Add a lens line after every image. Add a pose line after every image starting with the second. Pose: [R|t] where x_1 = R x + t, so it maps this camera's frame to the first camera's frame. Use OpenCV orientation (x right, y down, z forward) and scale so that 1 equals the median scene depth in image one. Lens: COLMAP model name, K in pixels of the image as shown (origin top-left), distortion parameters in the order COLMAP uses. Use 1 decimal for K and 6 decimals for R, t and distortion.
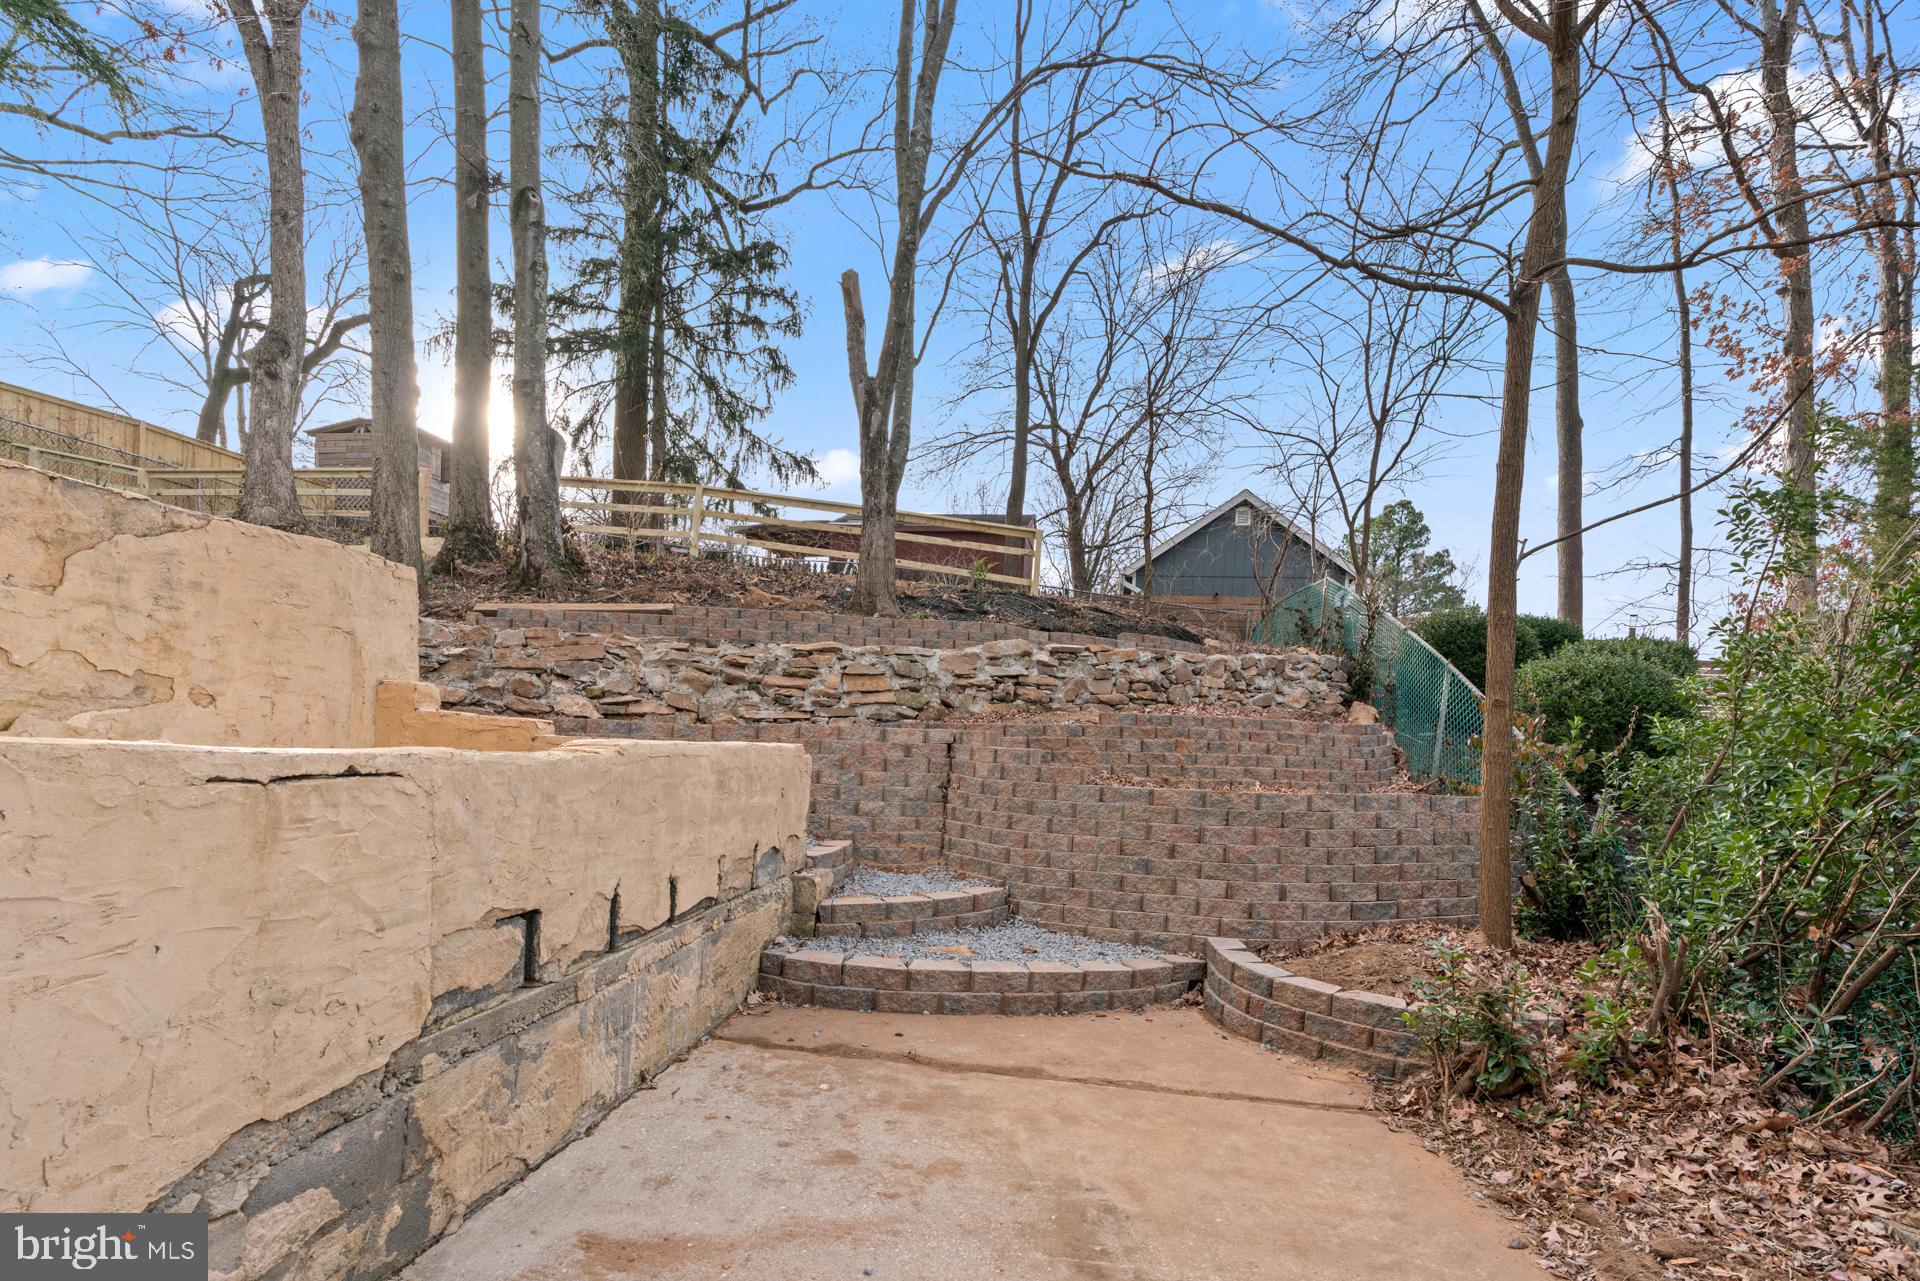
lens RADIAL K [[882.9, 0, 955.8], [0, 882.9, 768.7], [0, 0, 1]] dist [-0.016227, 0.005844]
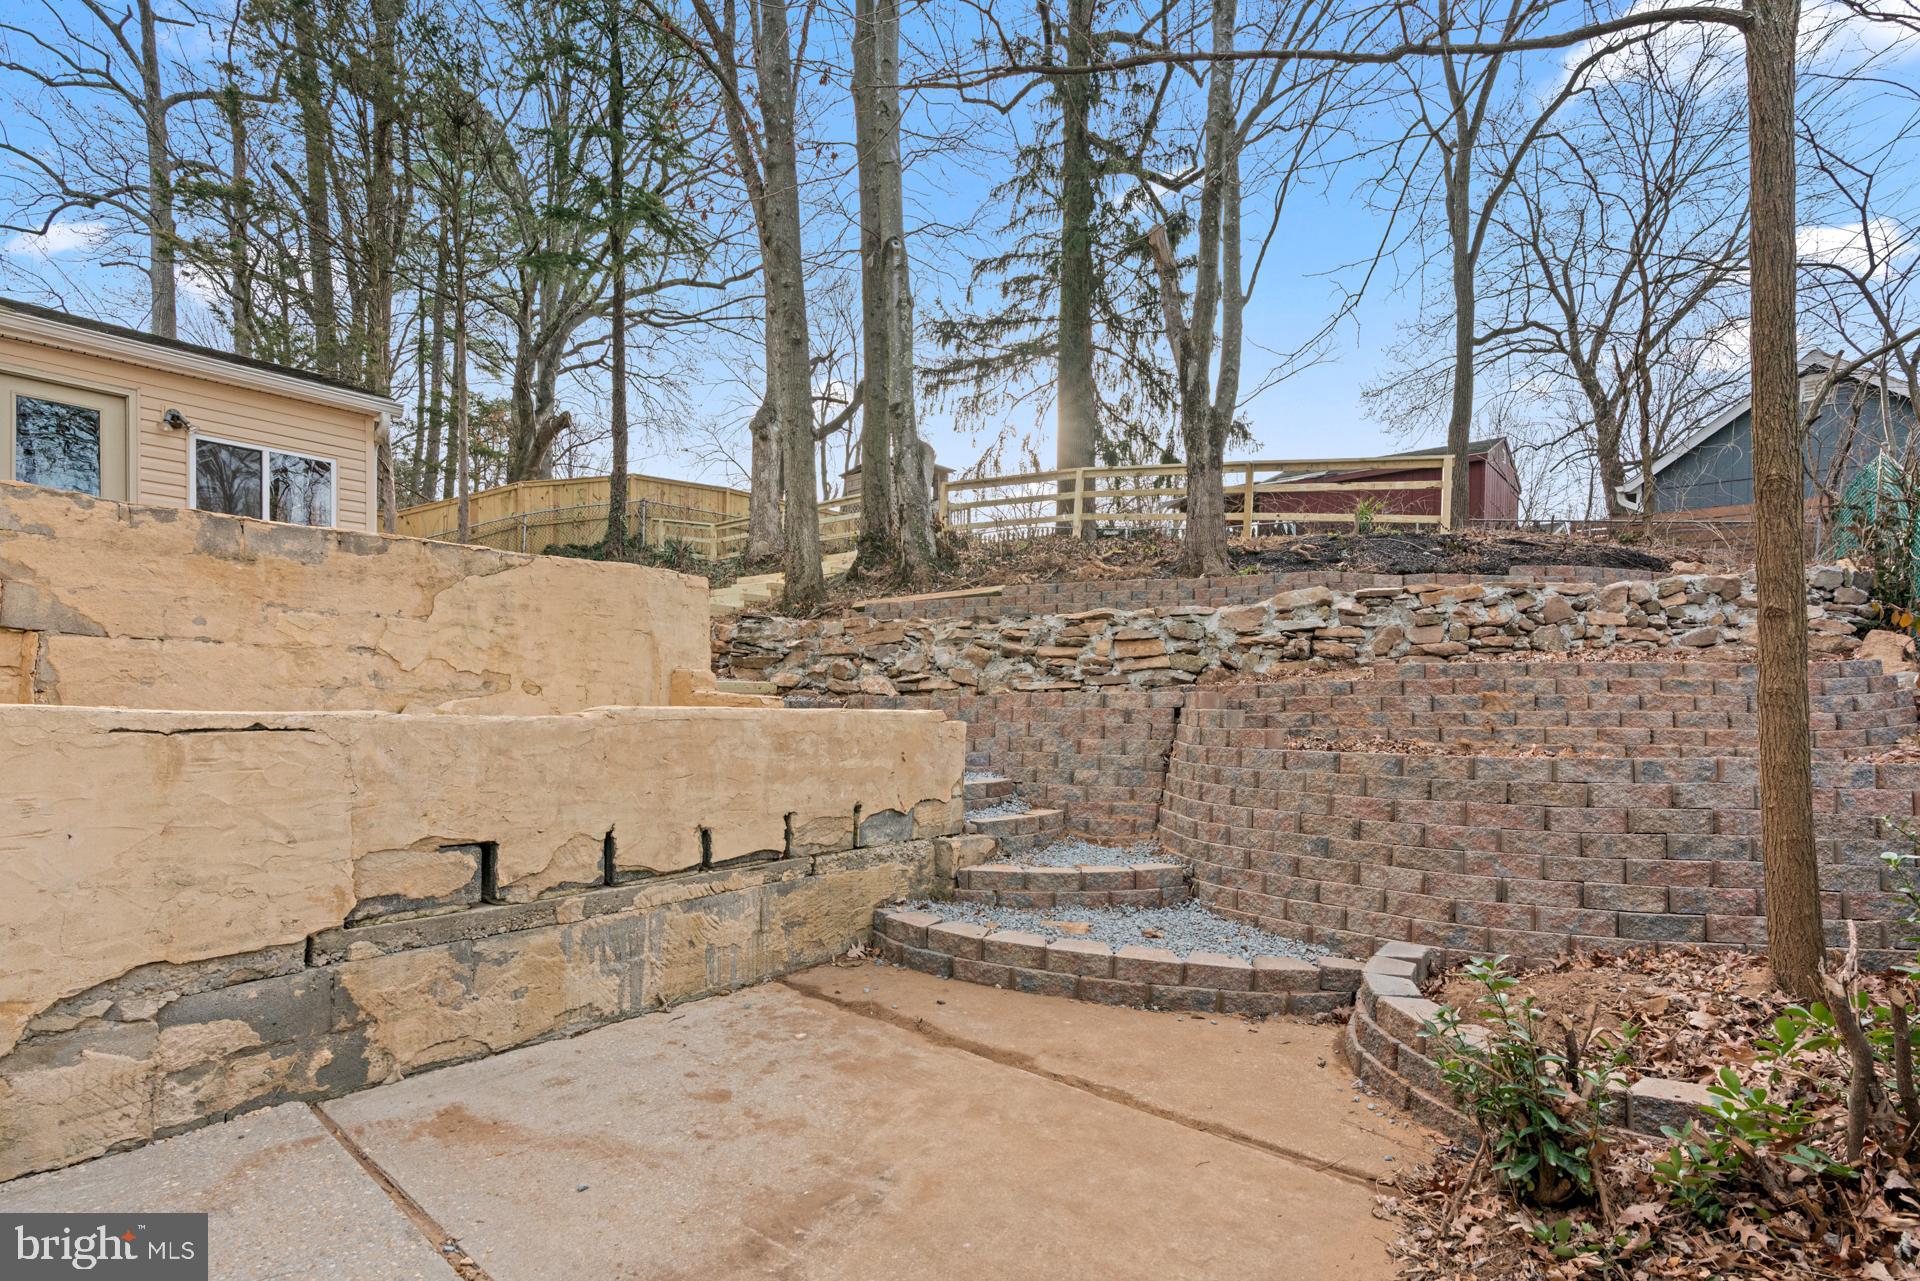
lens RADIAL K [[896.0, 0, 968.9], [0, 896.0, 717.5], [0, 0, 1]] dist [-0.017261, 0.007317]
pose [[0.864077, -0.025523, -0.502712, 0.238850], [0.008789, 0.999326, -0.035629, 0.011433], [0.503283, 0.026368, 0.863719, 0.078400]]
